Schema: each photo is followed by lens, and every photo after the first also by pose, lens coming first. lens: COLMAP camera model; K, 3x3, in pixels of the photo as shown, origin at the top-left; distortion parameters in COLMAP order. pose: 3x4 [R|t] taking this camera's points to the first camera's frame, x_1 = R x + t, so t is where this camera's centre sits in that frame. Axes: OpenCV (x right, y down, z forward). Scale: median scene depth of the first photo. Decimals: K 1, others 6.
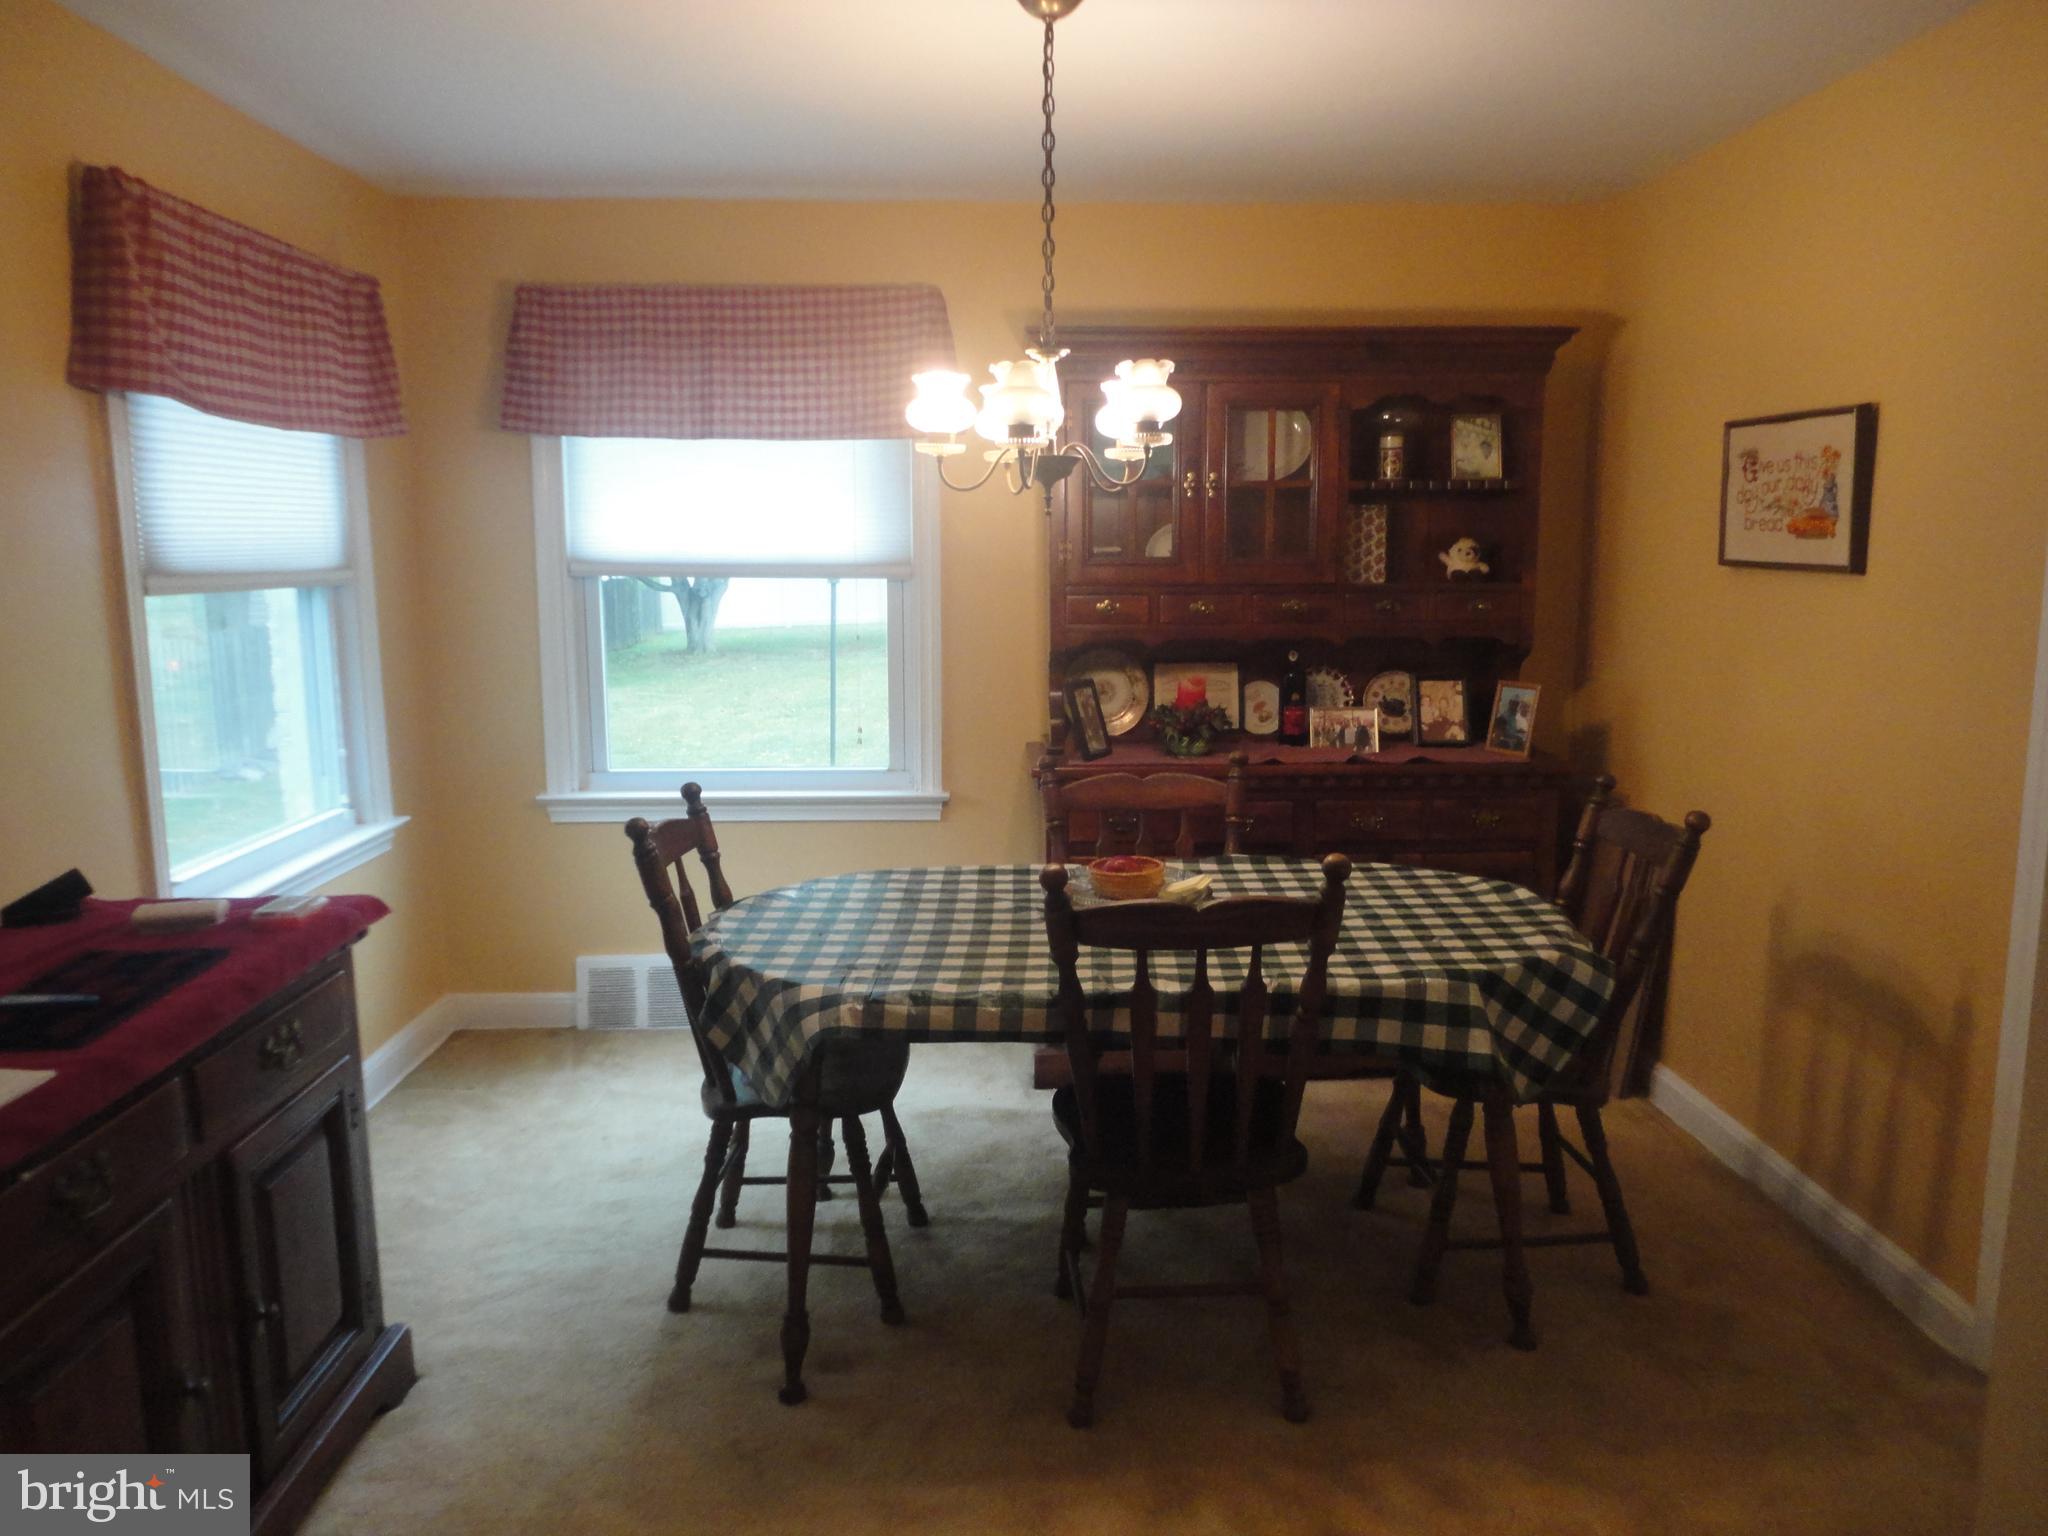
lens RADIAL K [[1500.9, 0, 1018.3], [0, 1500.9, 753.9], [0, 0, 1]] dist [-0.005979, 0.013155]
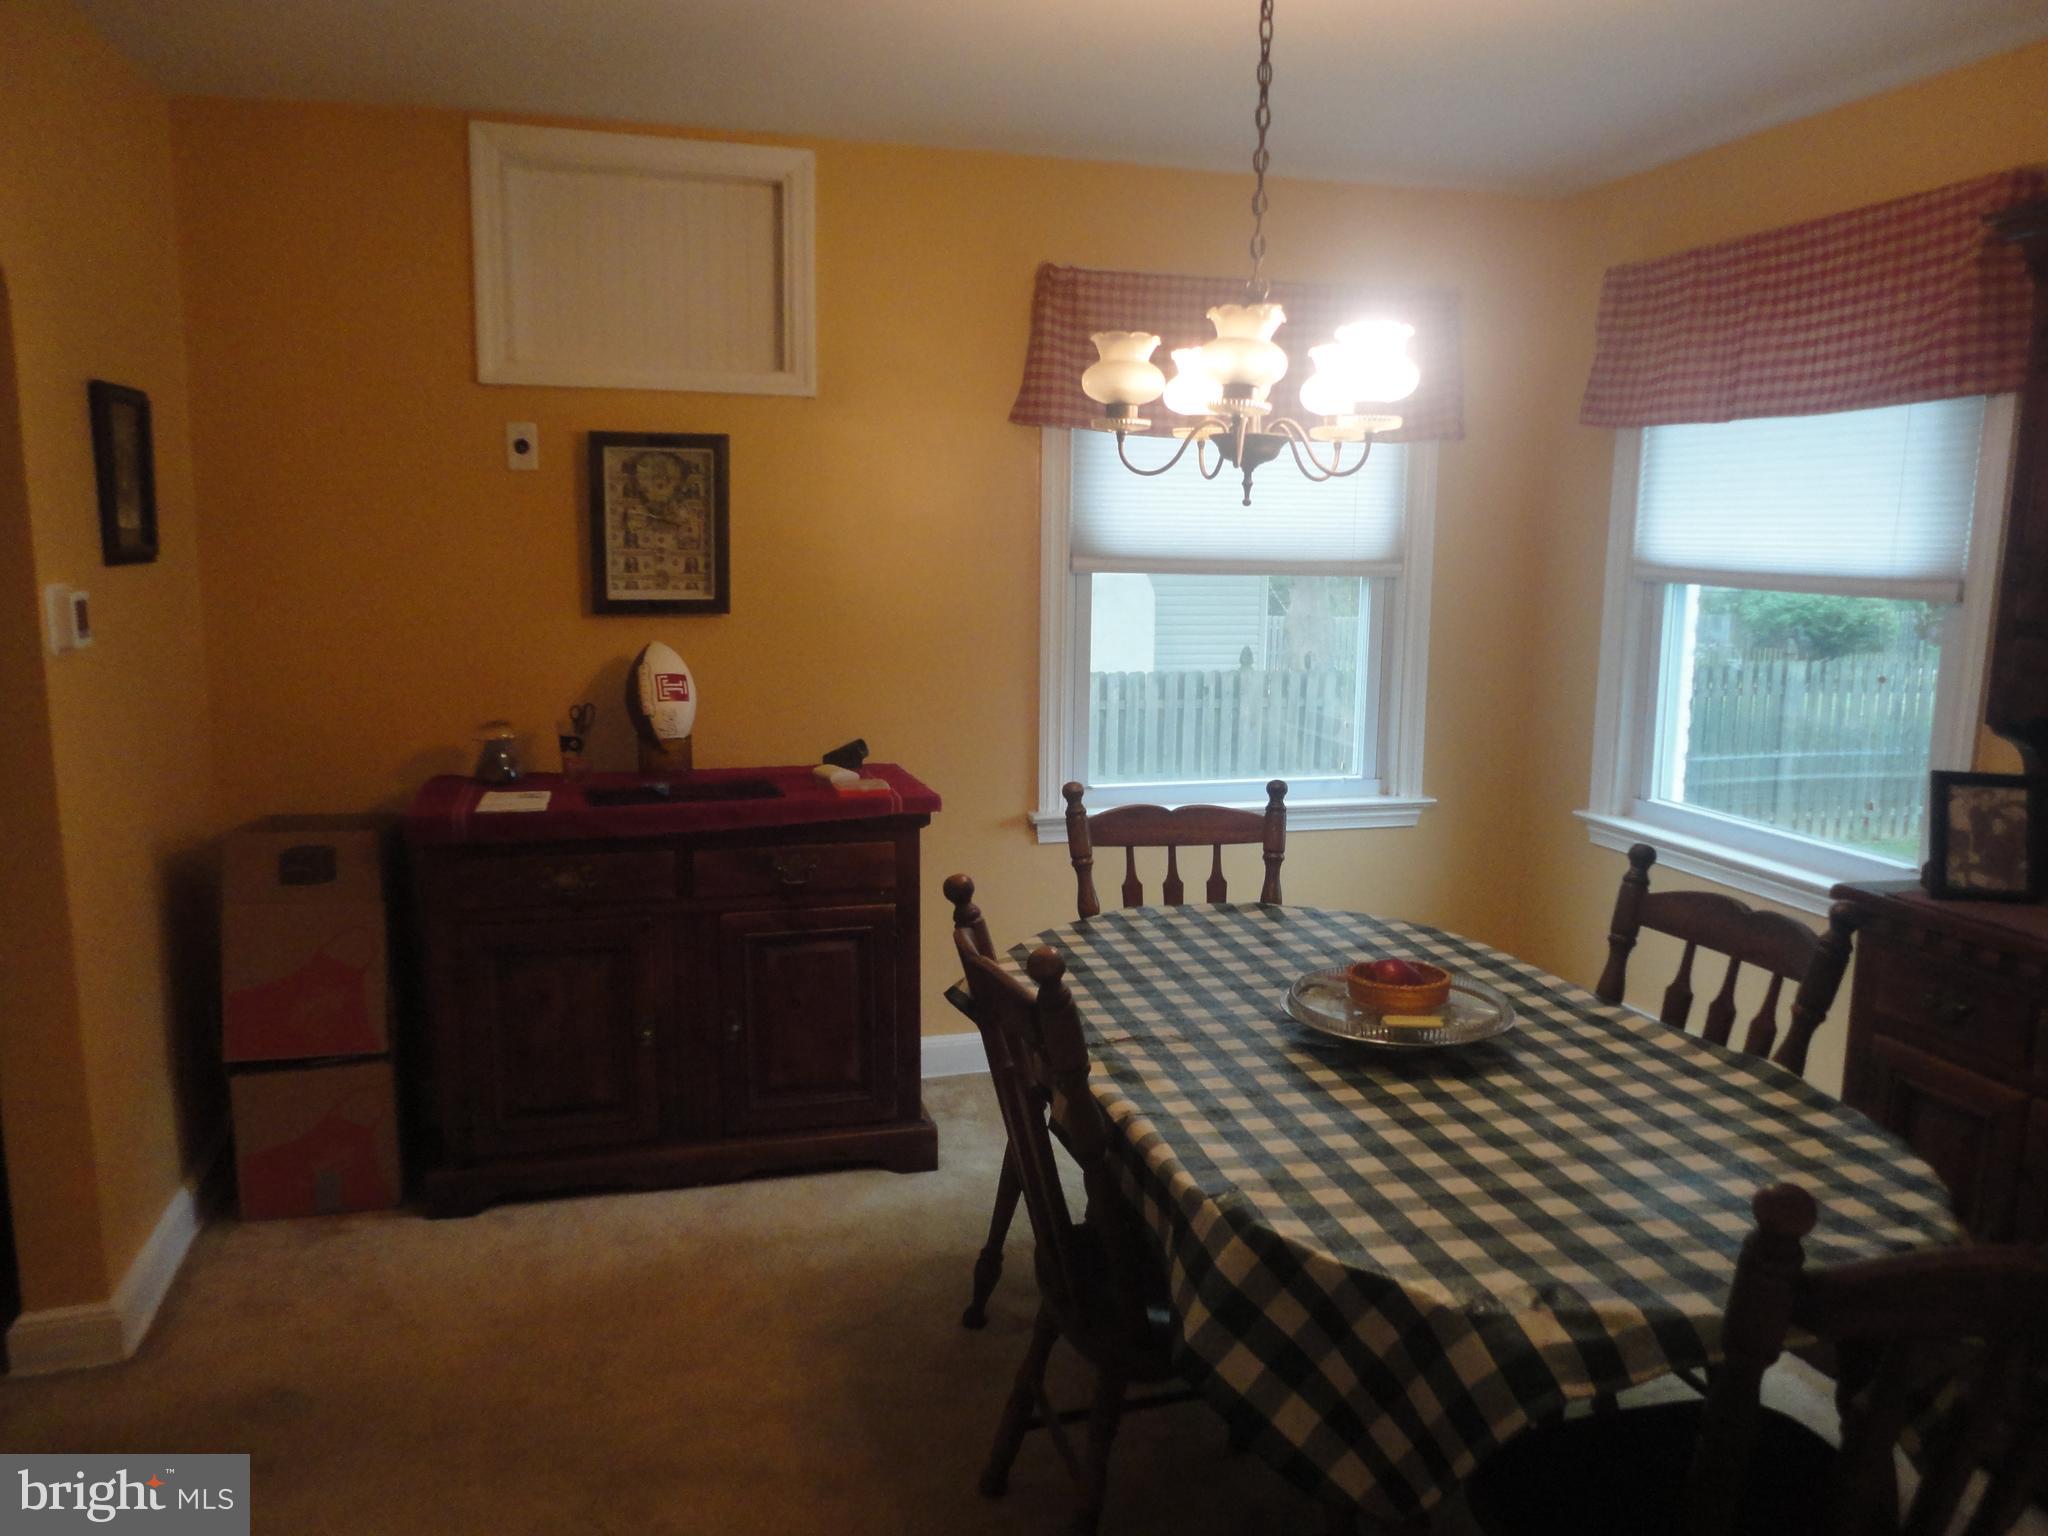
lens RADIAL K [[1500.9, 0, 1013.0], [0, 1500.9, 780.3], [0, 0, 1]] dist [-0.005979, 0.013155]
pose [[0.229112, 0.170923, -0.958276, 0.526107], [-0.155152, 0.978289, 0.137397, -0.069165], [0.960955, 0.117199, 0.250657, 0.439994]]
